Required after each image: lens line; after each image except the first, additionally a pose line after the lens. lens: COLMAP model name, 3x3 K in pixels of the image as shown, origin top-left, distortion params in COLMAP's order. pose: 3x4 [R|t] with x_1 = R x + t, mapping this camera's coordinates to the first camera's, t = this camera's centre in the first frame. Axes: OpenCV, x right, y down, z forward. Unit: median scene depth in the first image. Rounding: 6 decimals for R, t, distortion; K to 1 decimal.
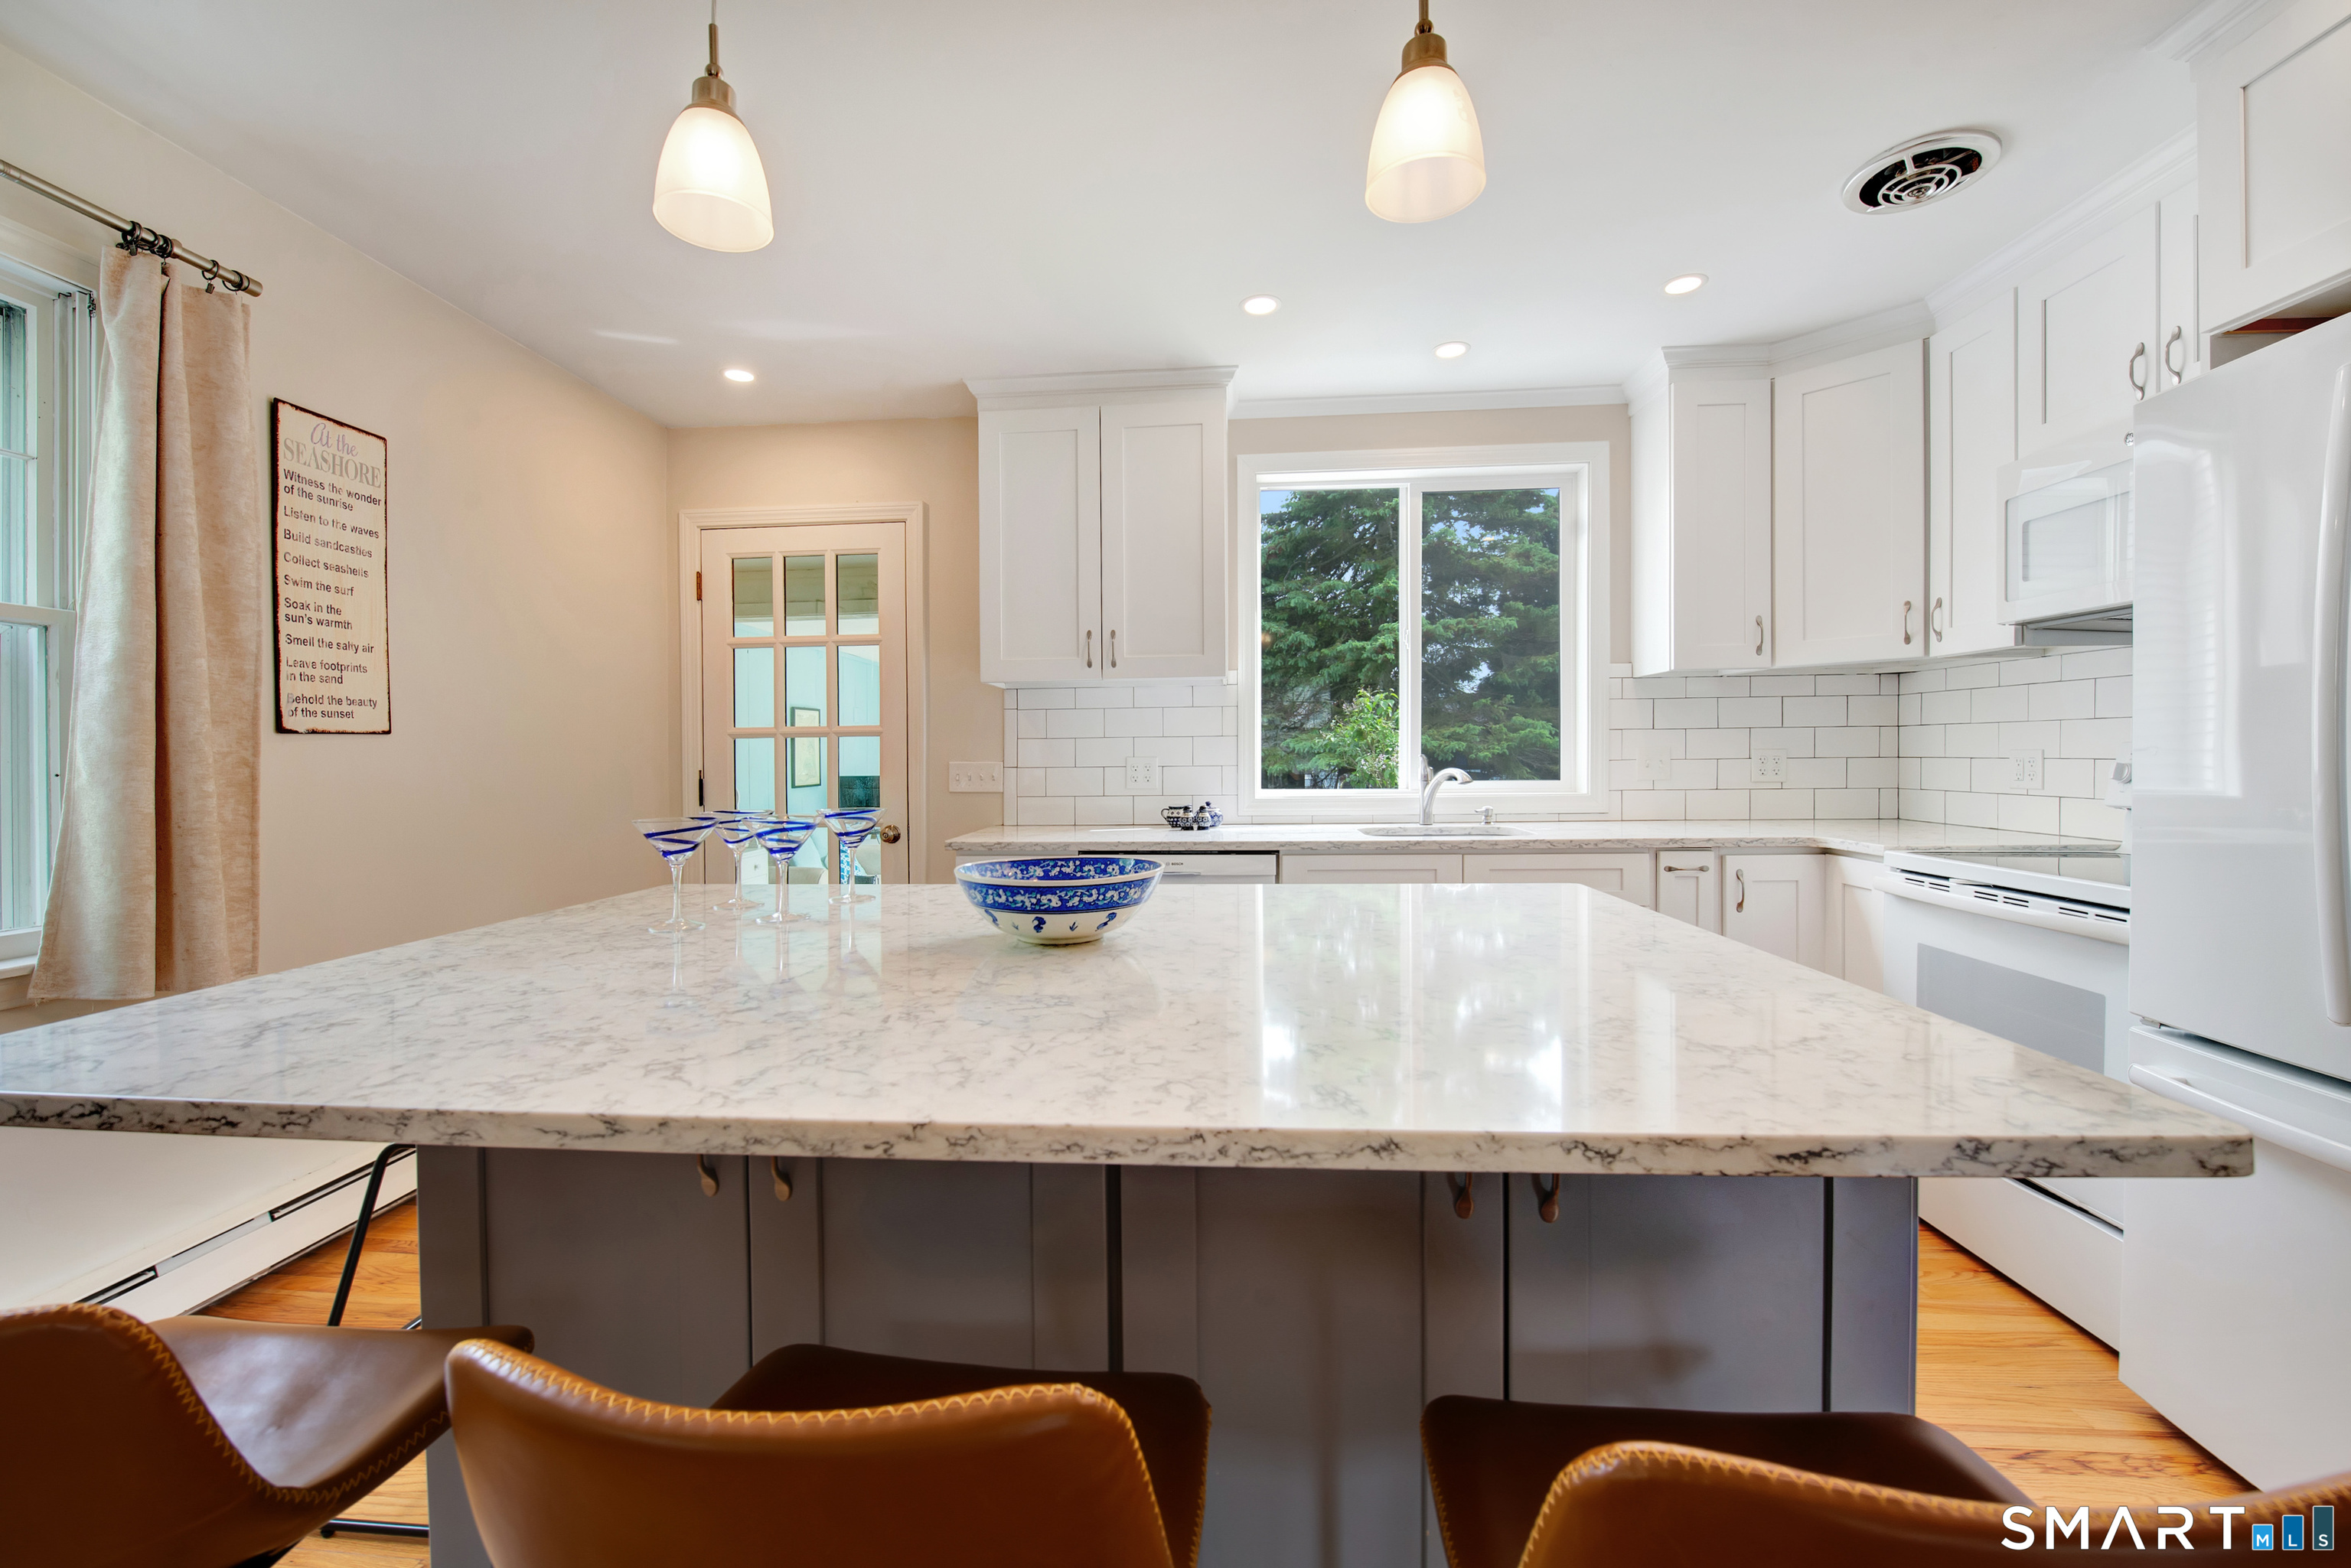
lens RADIAL K [[956.1, 0, 1152.3], [0, 956.1, 768.2], [0, 0, 1]] dist [-0.007463, -0.001658]
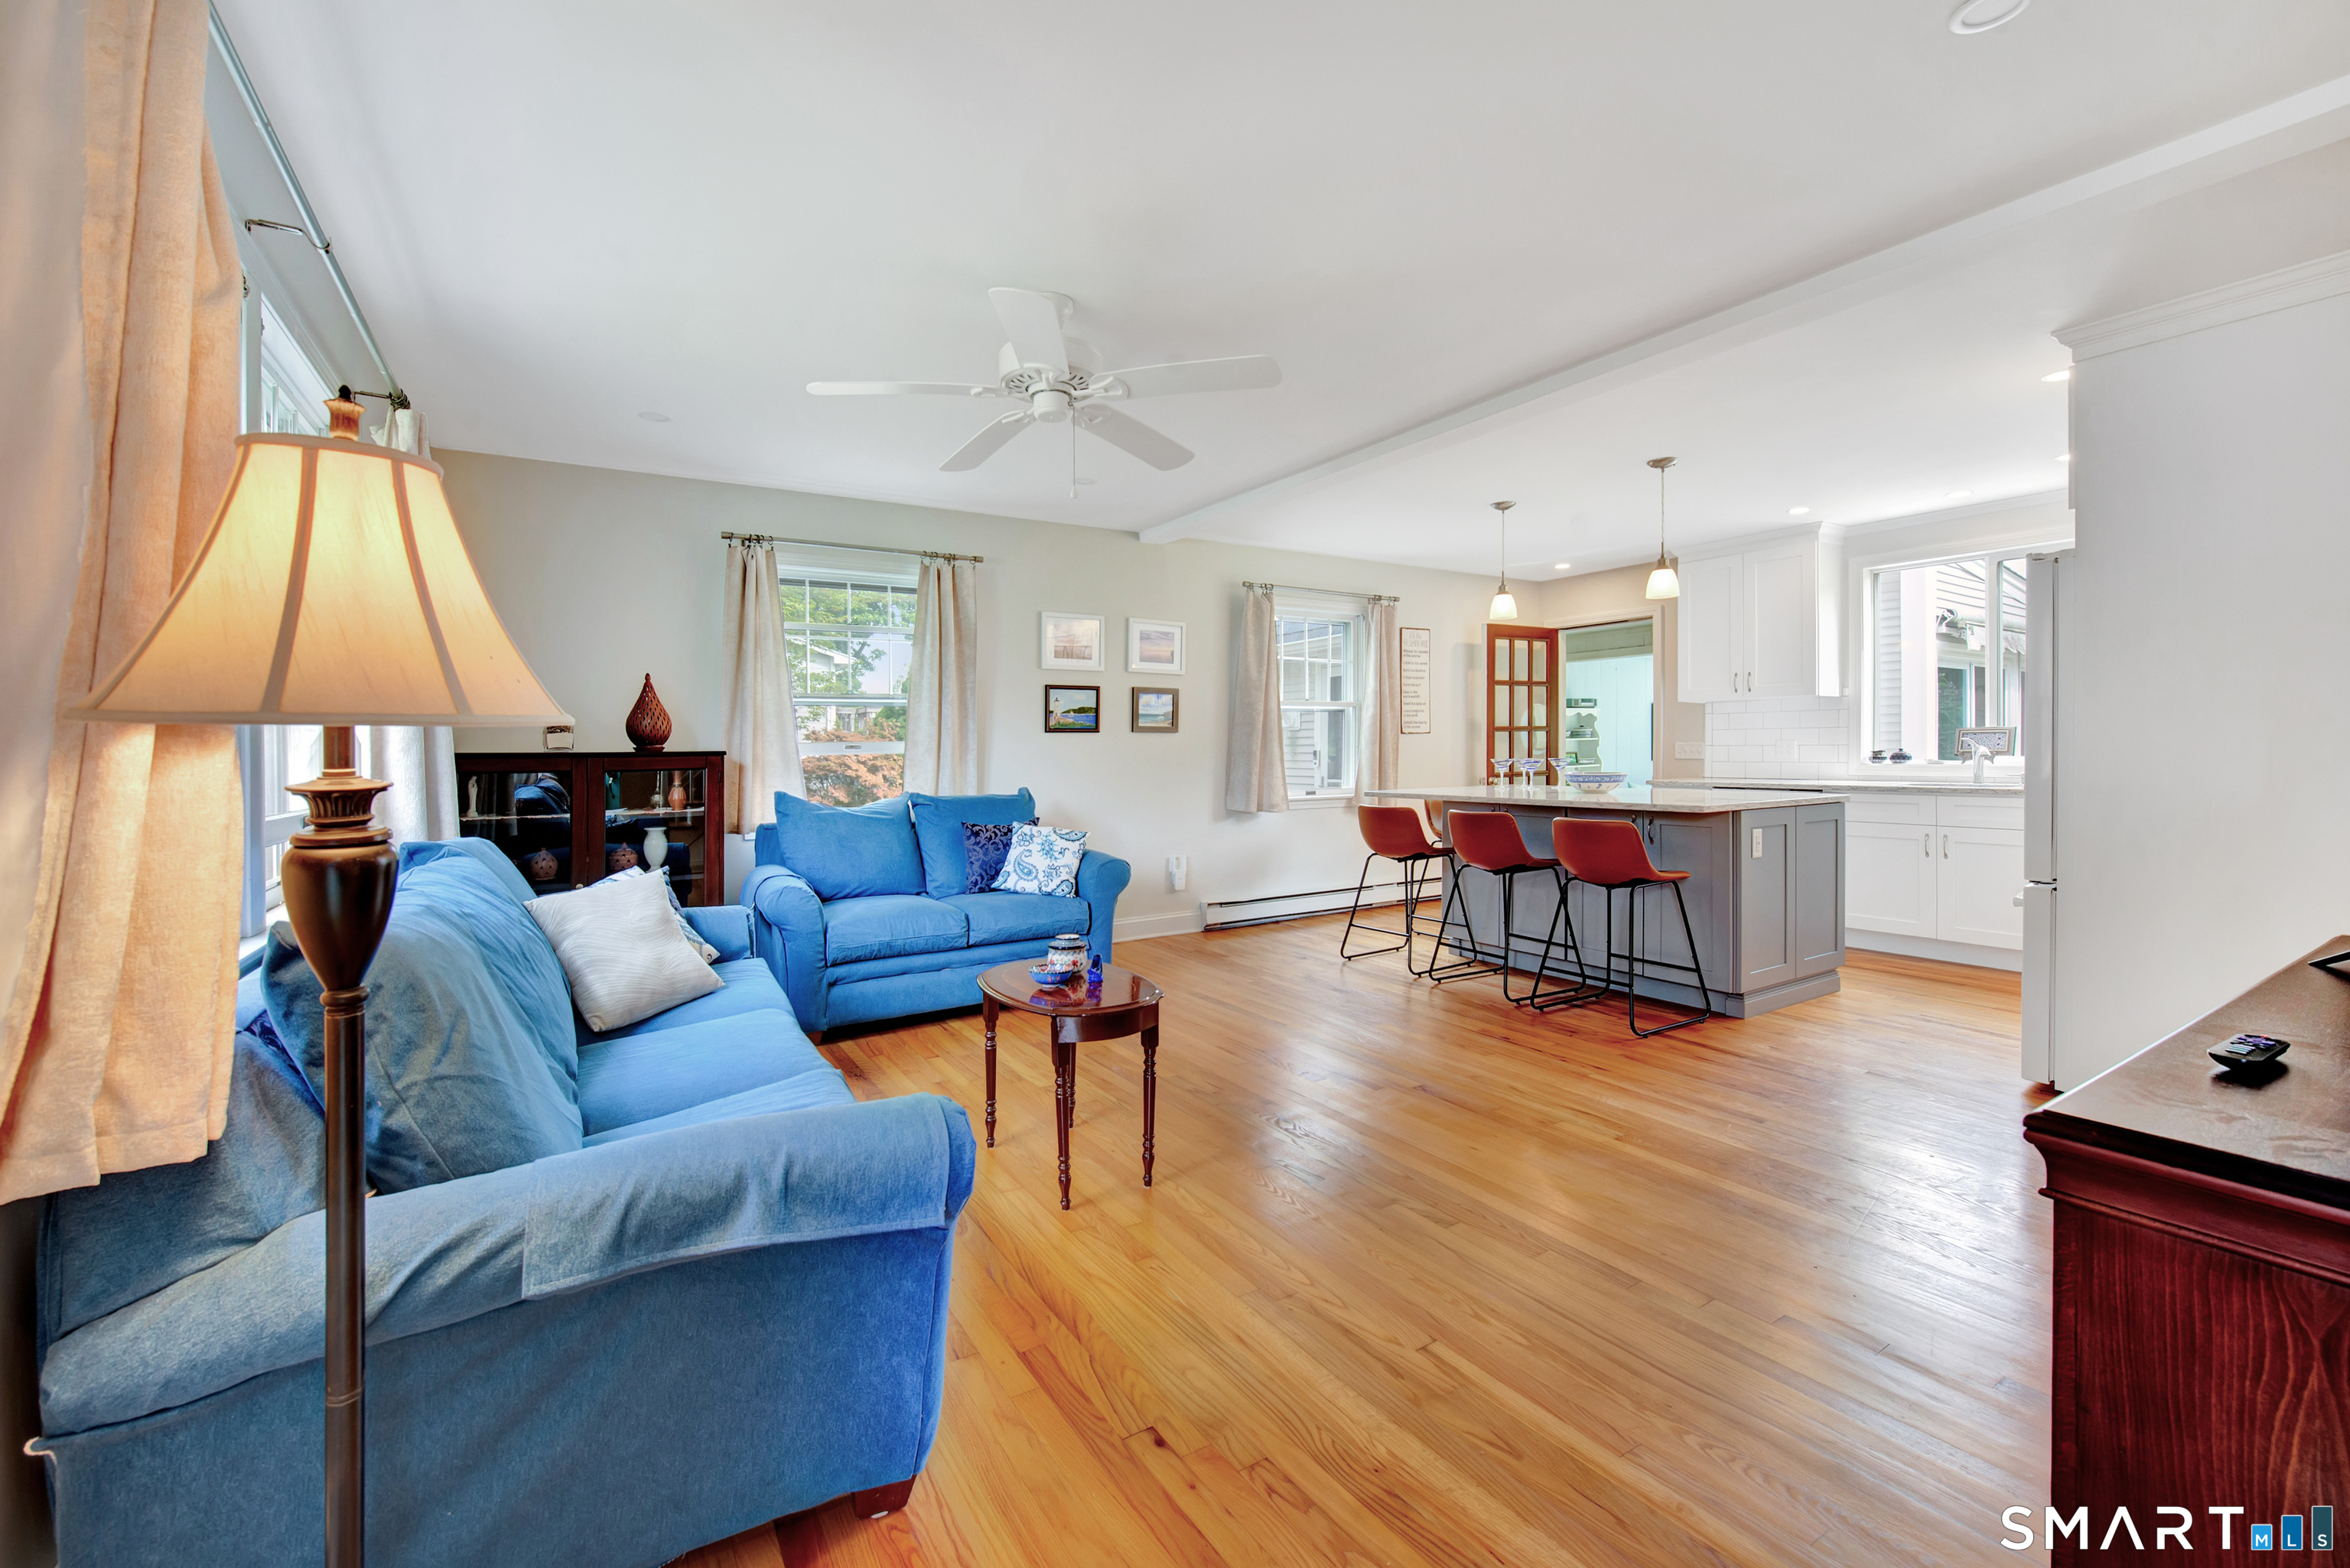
lens RADIAL K [[955.7, 0, 1157.0], [0, 955.7, 754.1], [0, 0, 1]] dist [-0.007463, -0.001658]
pose [[0.590228, 0.007402, -0.807202, 1.094337], [-0.005898, 0.999971, 0.004856, 0.018097], [0.807215, 0.001895, 0.590255, -1.443471]]
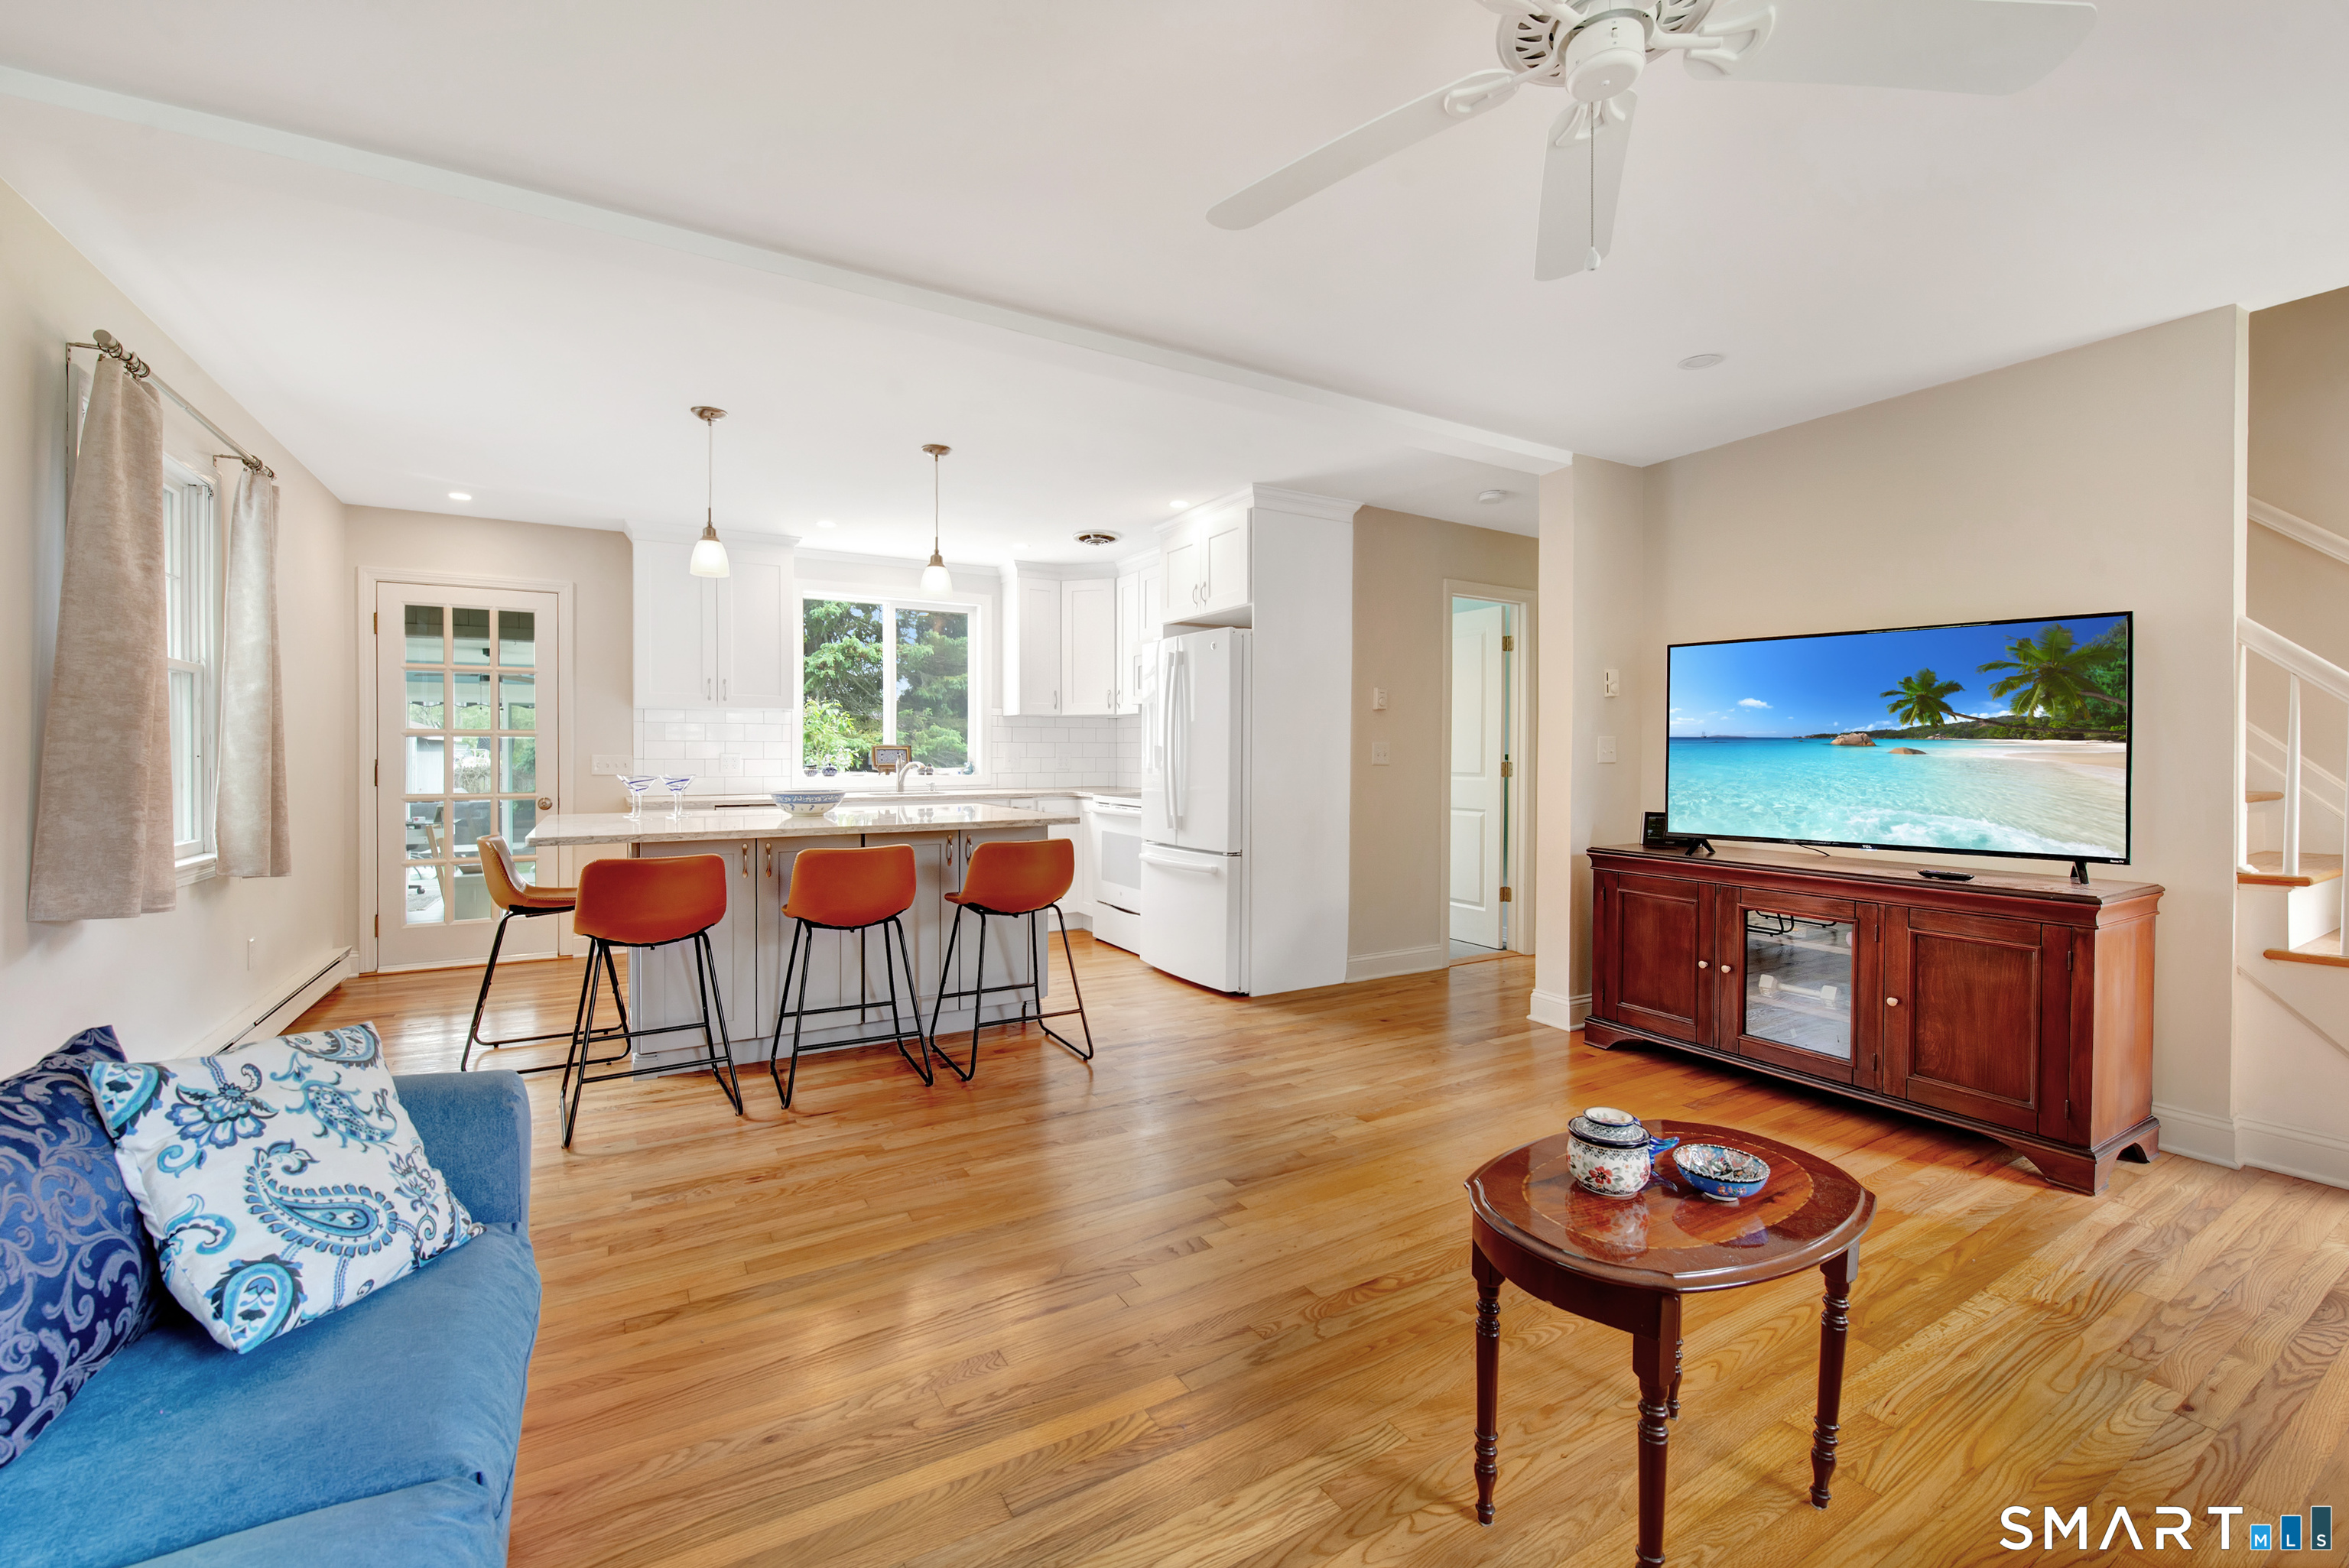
lens RADIAL K [[955.2, 0, 1152.6], [0, 955.2, 770.1], [0, 0, 1]] dist [-0.007463, -0.001658]
pose [[0.825709, 0.001504, 0.564095, -0.521001], [-0.002416, 0.999997, 0.000870, 0.021306], [-0.564092, -0.002081, 0.825710, -1.186031]]
